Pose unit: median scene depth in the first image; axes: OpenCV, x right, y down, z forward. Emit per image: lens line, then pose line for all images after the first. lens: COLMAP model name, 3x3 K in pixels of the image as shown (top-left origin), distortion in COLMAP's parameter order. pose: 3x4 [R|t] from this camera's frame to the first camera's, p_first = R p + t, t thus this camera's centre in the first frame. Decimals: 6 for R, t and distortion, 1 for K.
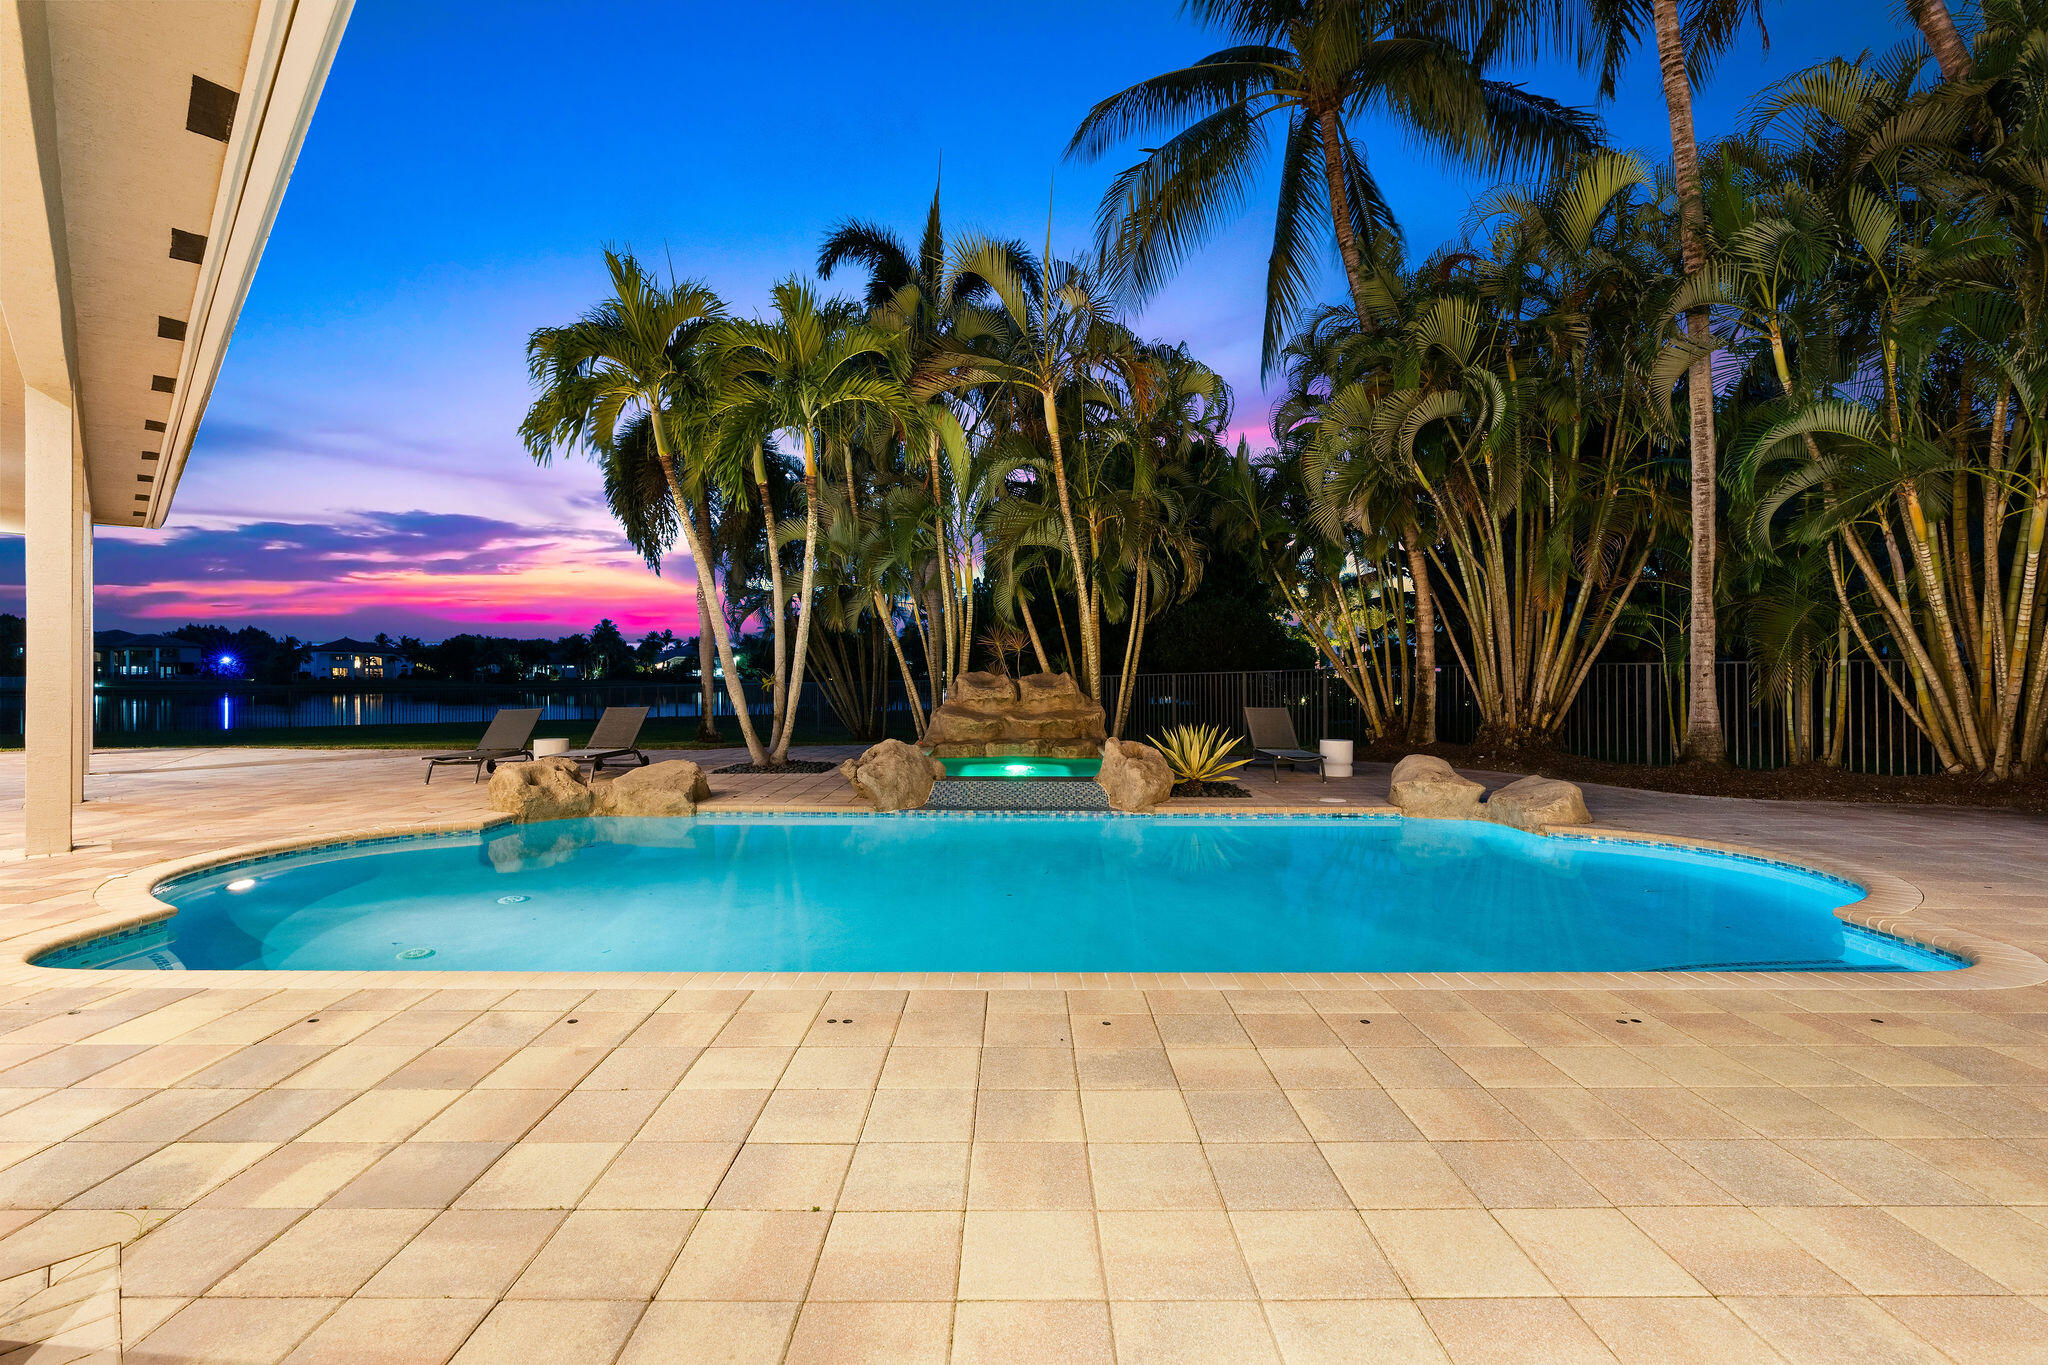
lens RADIAL K [[927.4, 0, 1017.4], [0, 927.4, 676.0], [0, 0, 1]] dist [0.000688, 0.000120]
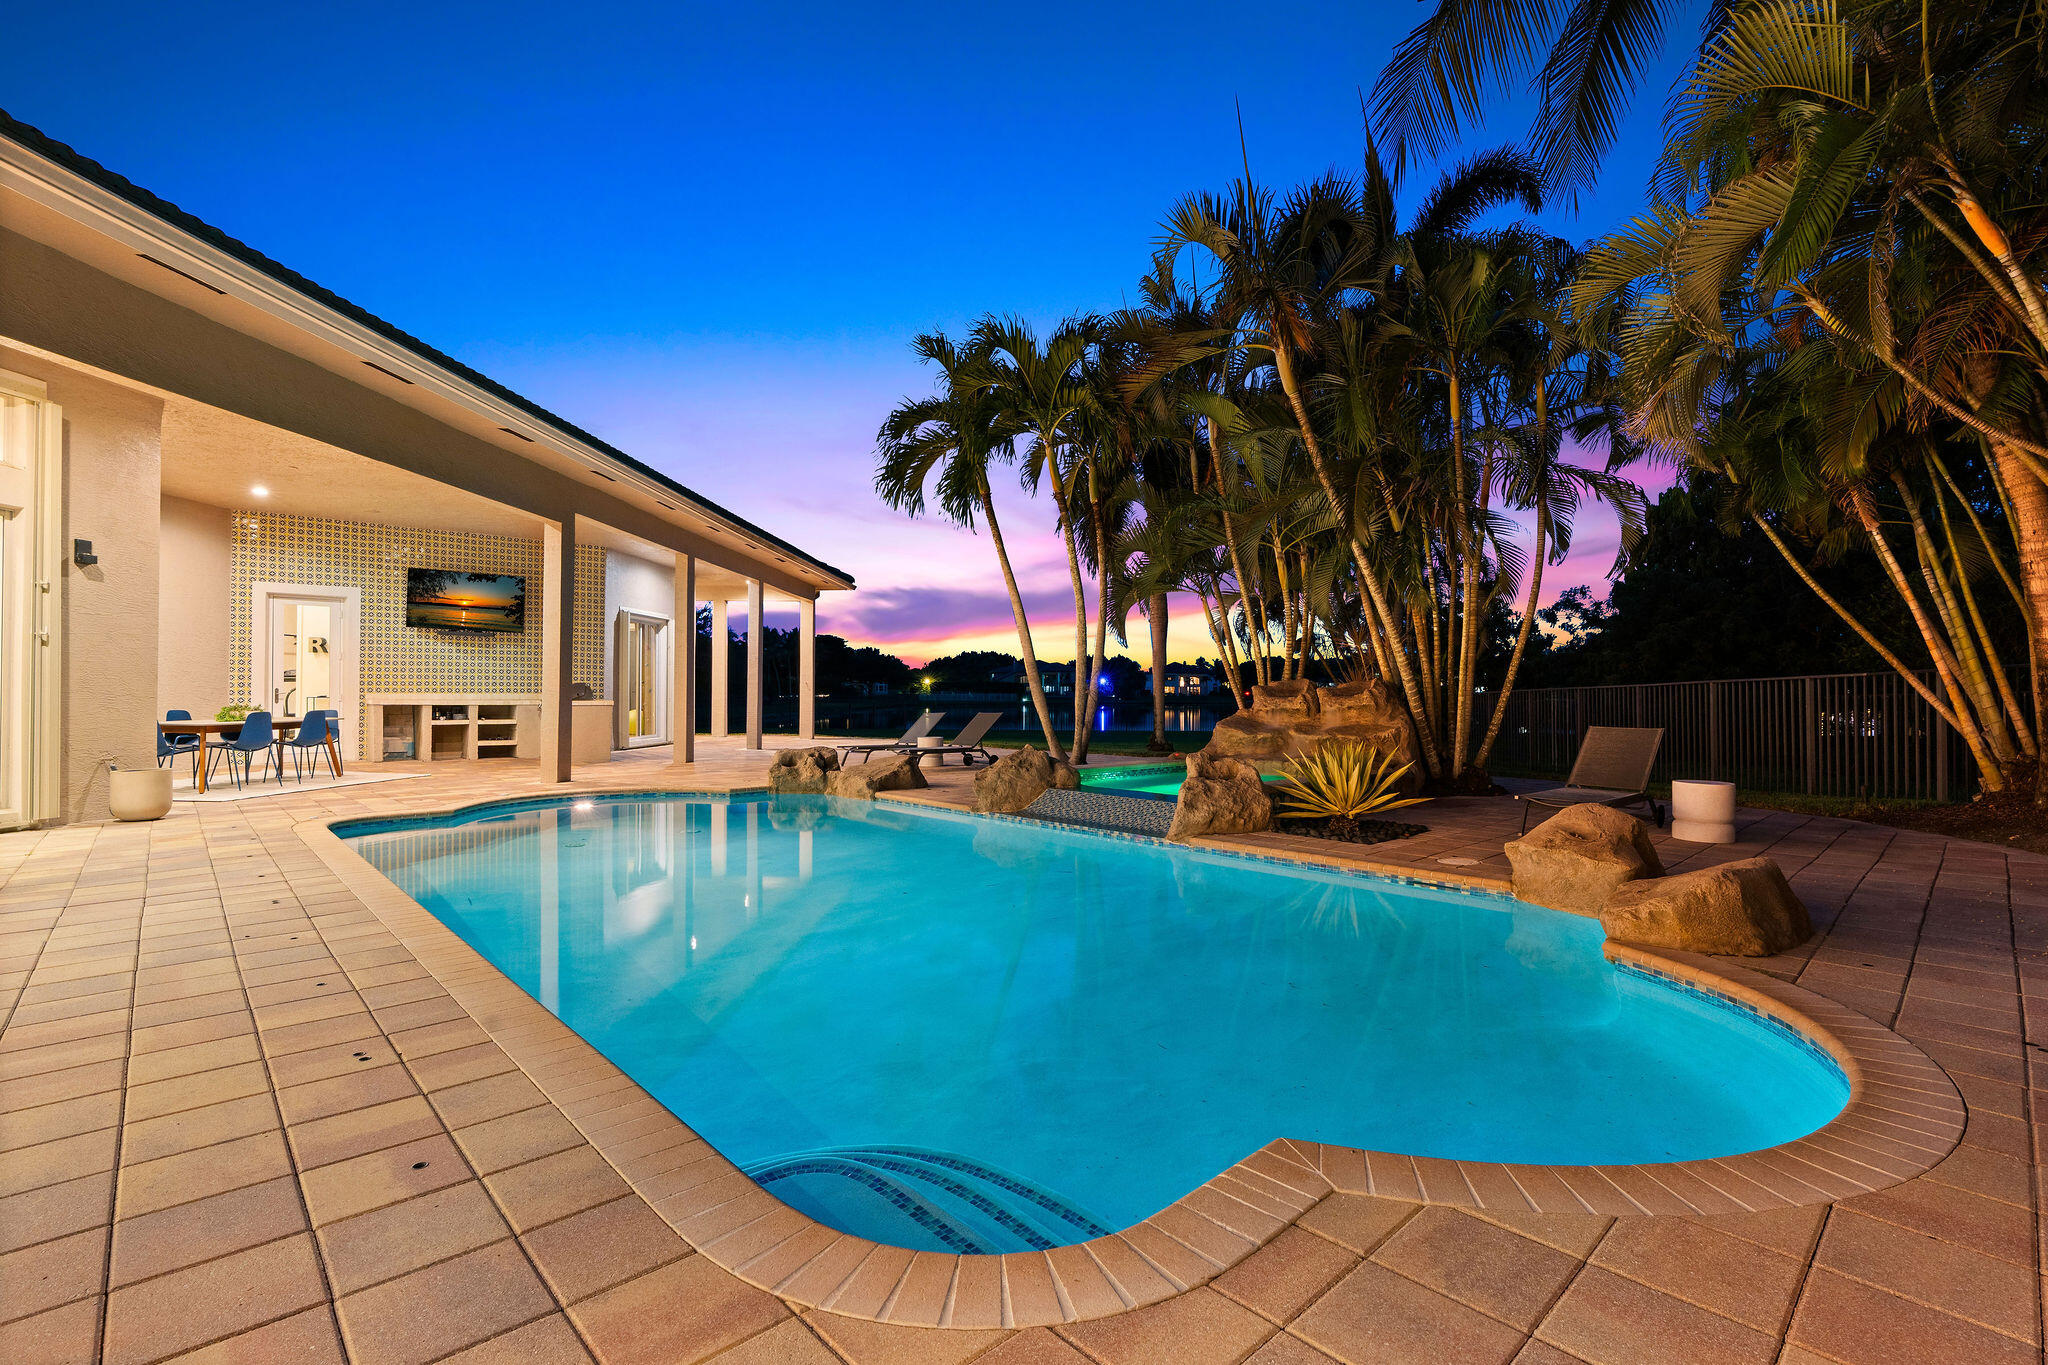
lens RADIAL K [[927.4, 0, 1009.0], [0, 927.4, 682.3], [0, 0, 1]] dist [0.000688, 0.000120]
pose [[0.664652, -0.011308, -0.747068, 0.481159], [0.002368, 0.999912, -0.013028, 0.010217], [0.747150, 0.006890, 0.664620, 0.243652]]
